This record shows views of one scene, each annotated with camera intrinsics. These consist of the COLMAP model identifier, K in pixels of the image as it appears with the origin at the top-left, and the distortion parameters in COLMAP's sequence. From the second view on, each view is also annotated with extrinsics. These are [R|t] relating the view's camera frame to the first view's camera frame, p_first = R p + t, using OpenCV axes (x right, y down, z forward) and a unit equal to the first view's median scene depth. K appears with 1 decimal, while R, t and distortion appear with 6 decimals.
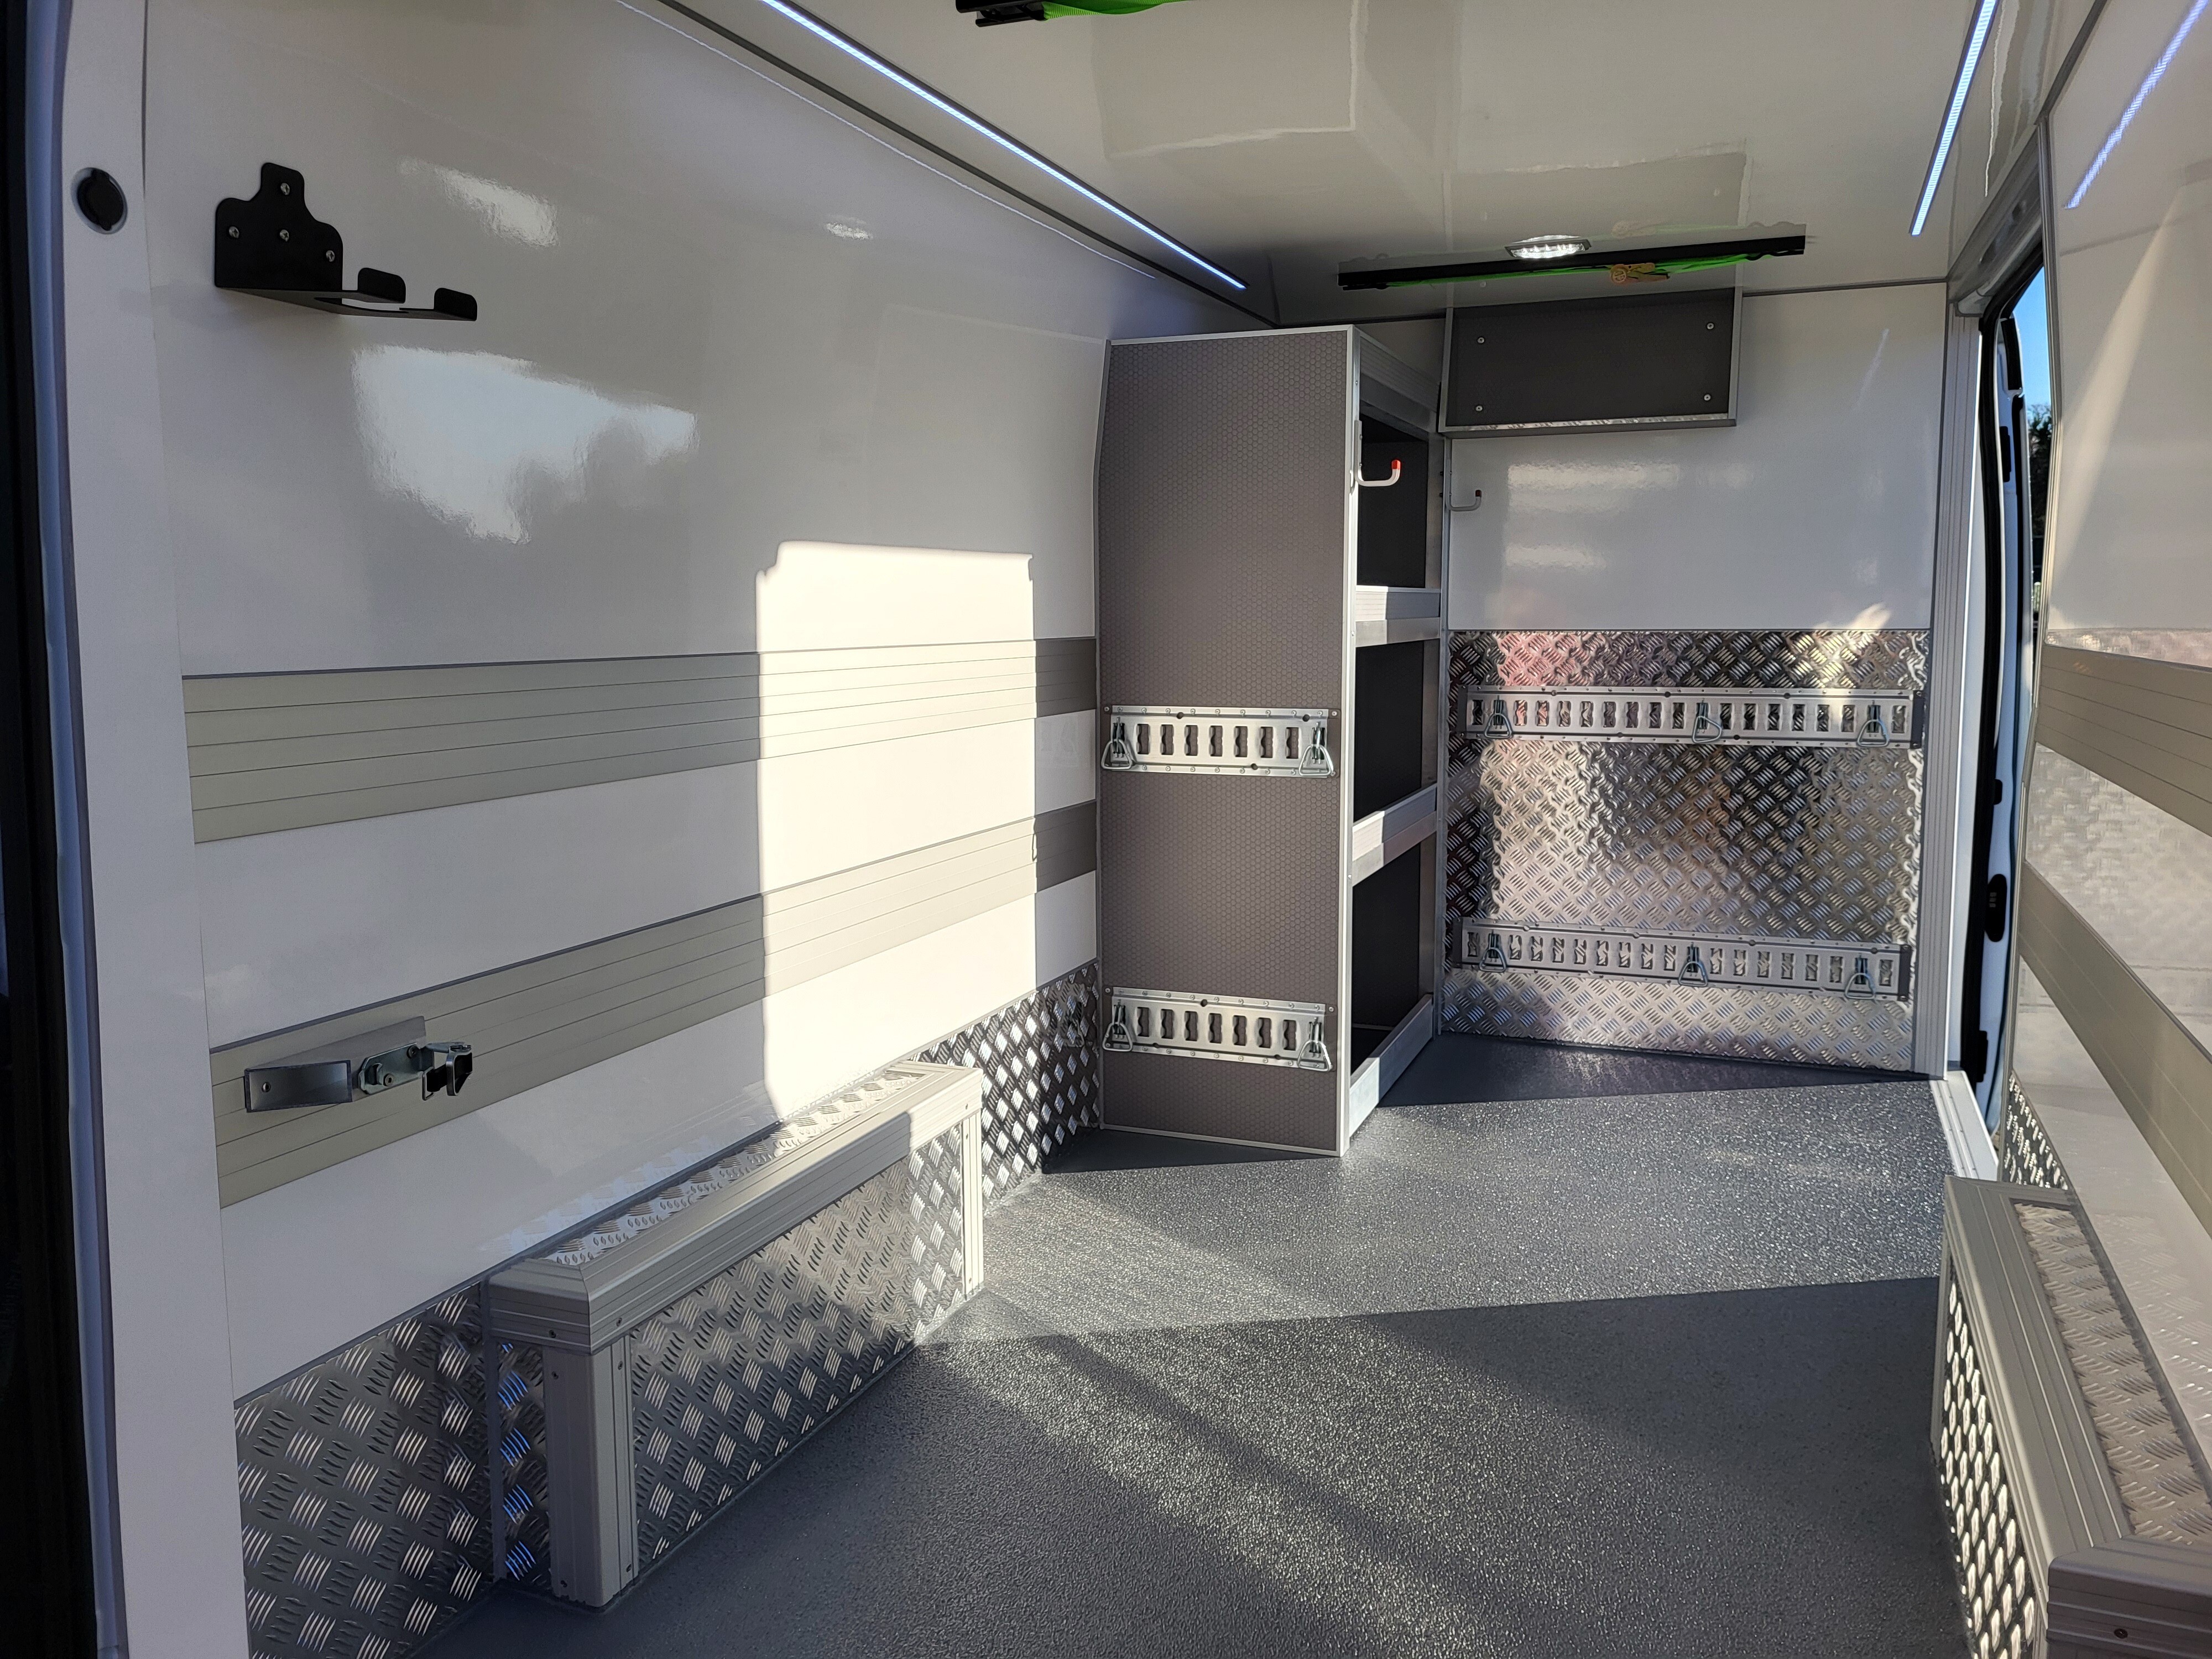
lens RADIAL K [[1671.0, 0, 1100.2], [0, 1671.0, 805.0], [0, 0, 1]] dist [0.050932, -0.040664]
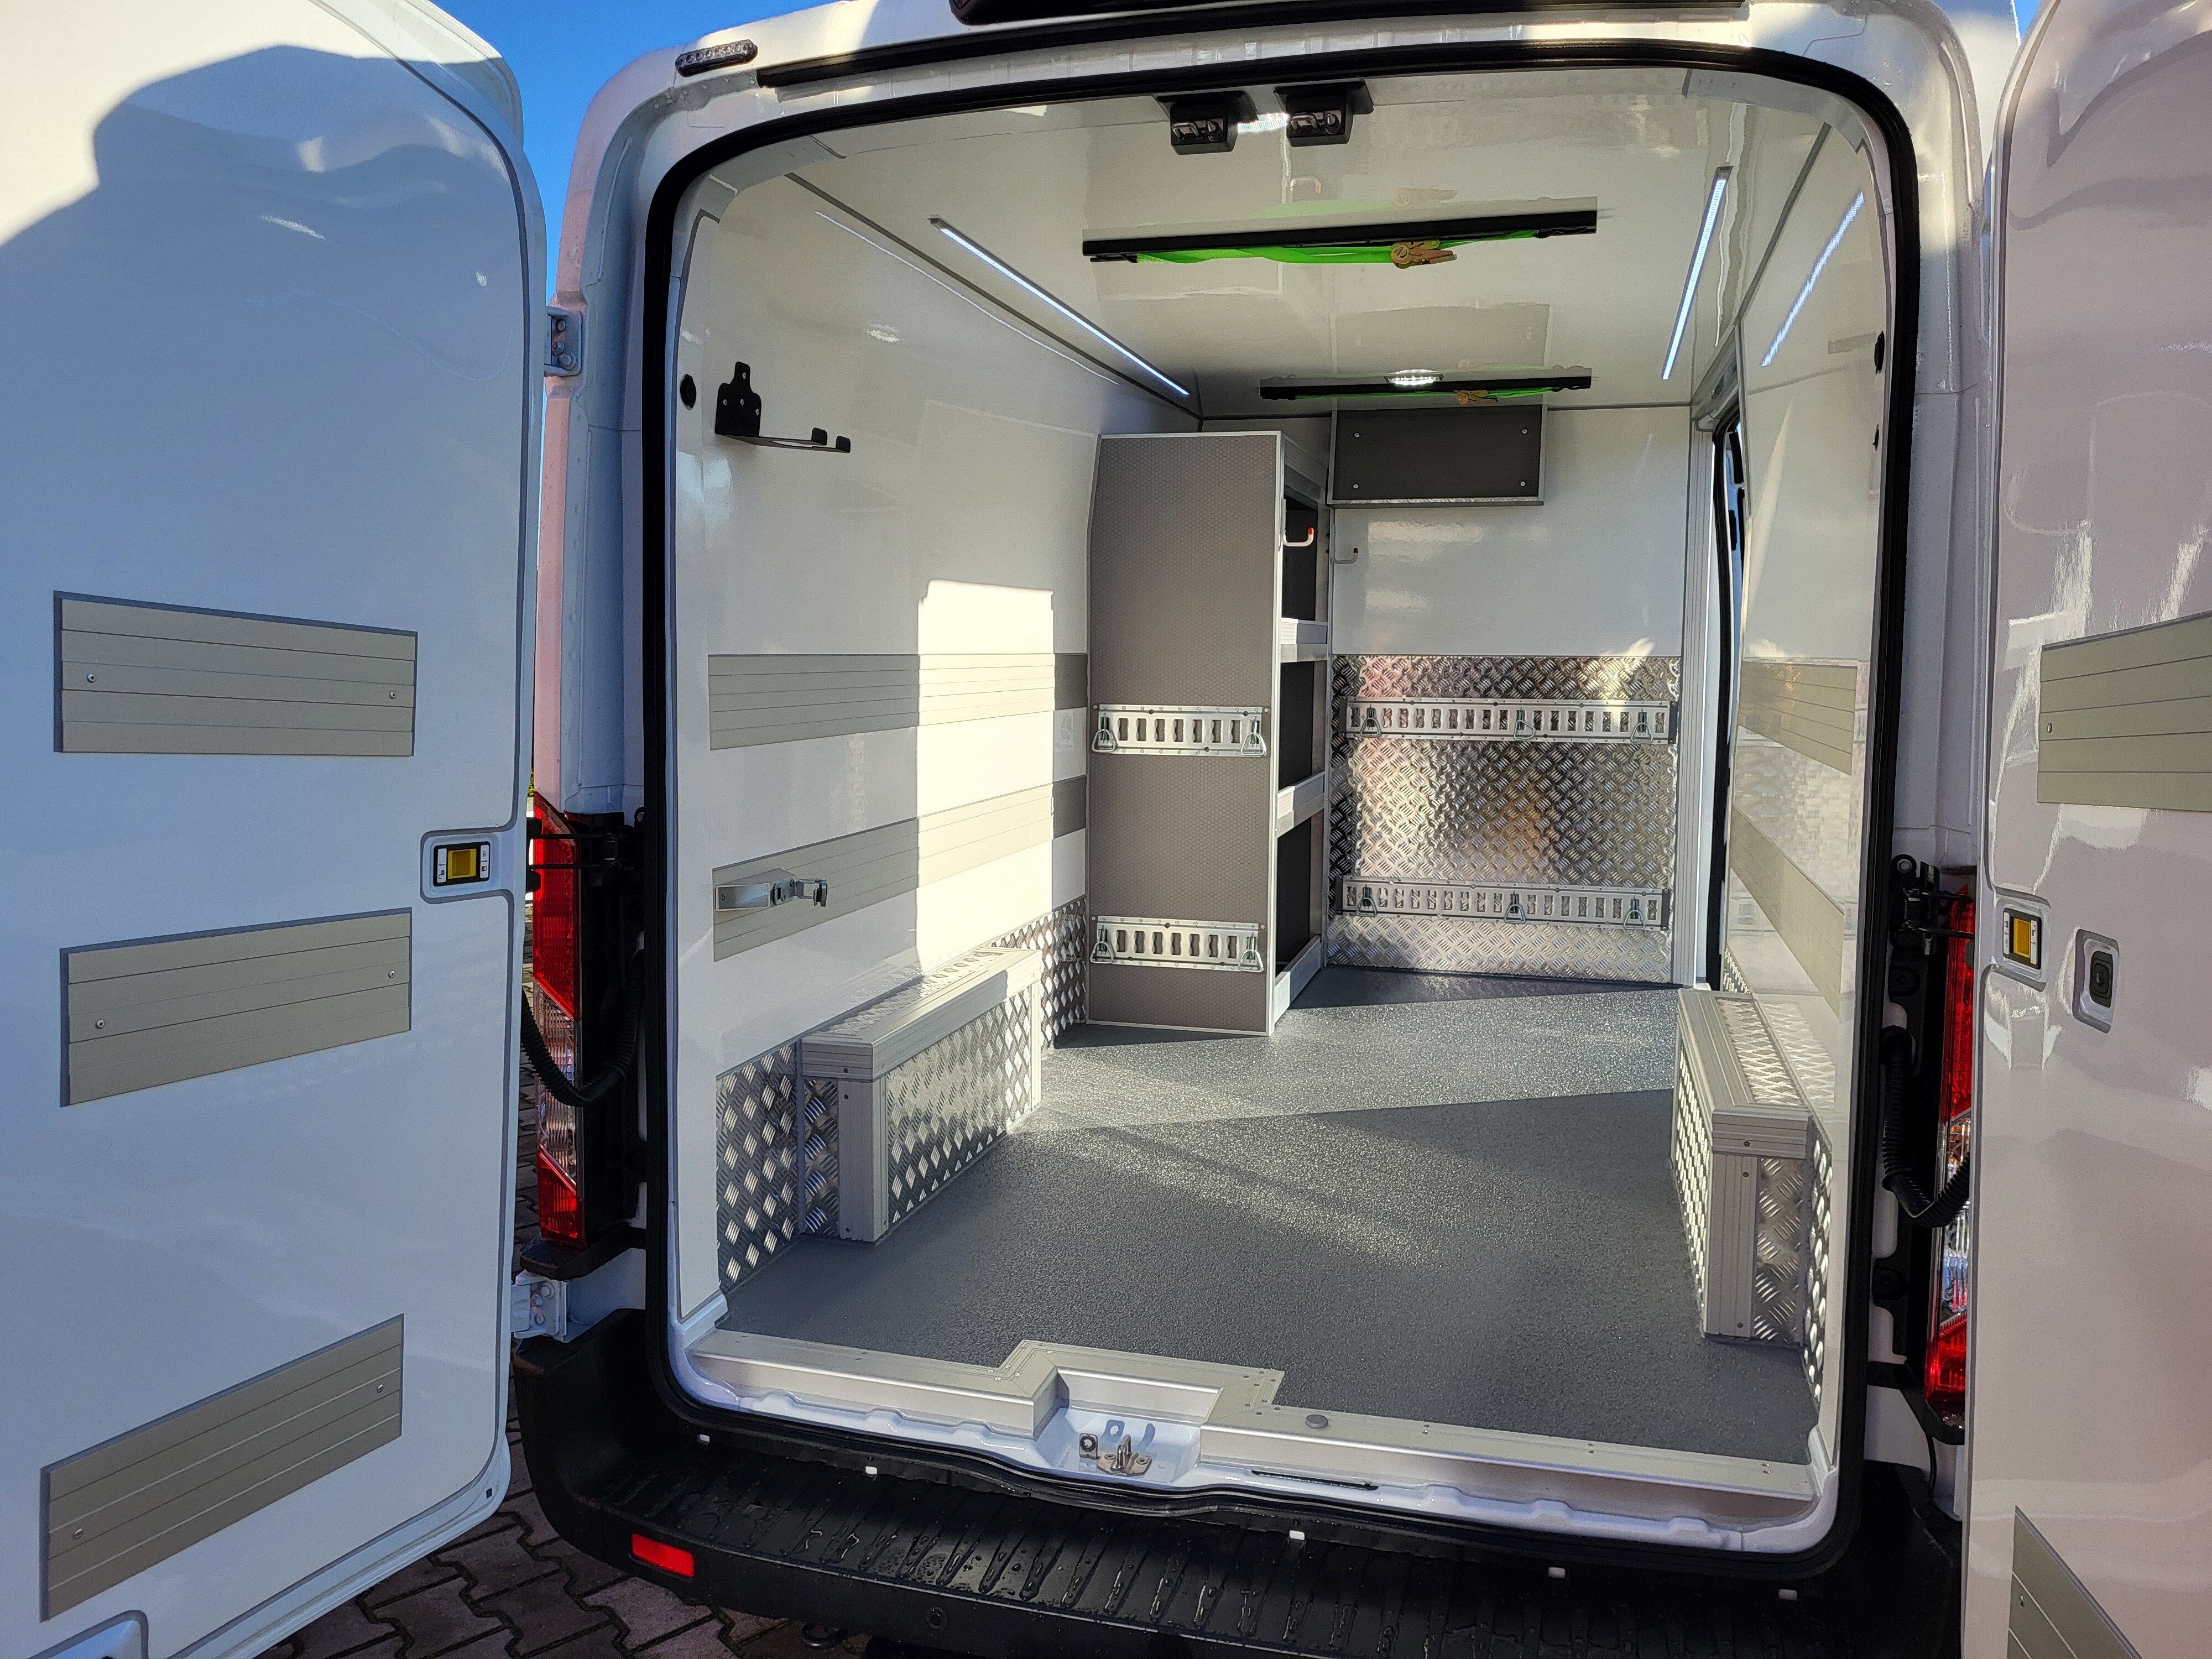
lens RADIAL K [[1671.0, 0, 1100.2], [0, 1671.0, 805.0], [0, 0, 1]] dist [0.050932, -0.040664]
pose [[0.994095, 0.002349, 0.108491, -0.137345], [0.000065, 0.999753, -0.022243, 0.051012], [-0.108517, 0.022118, 0.993849, -0.332436]]
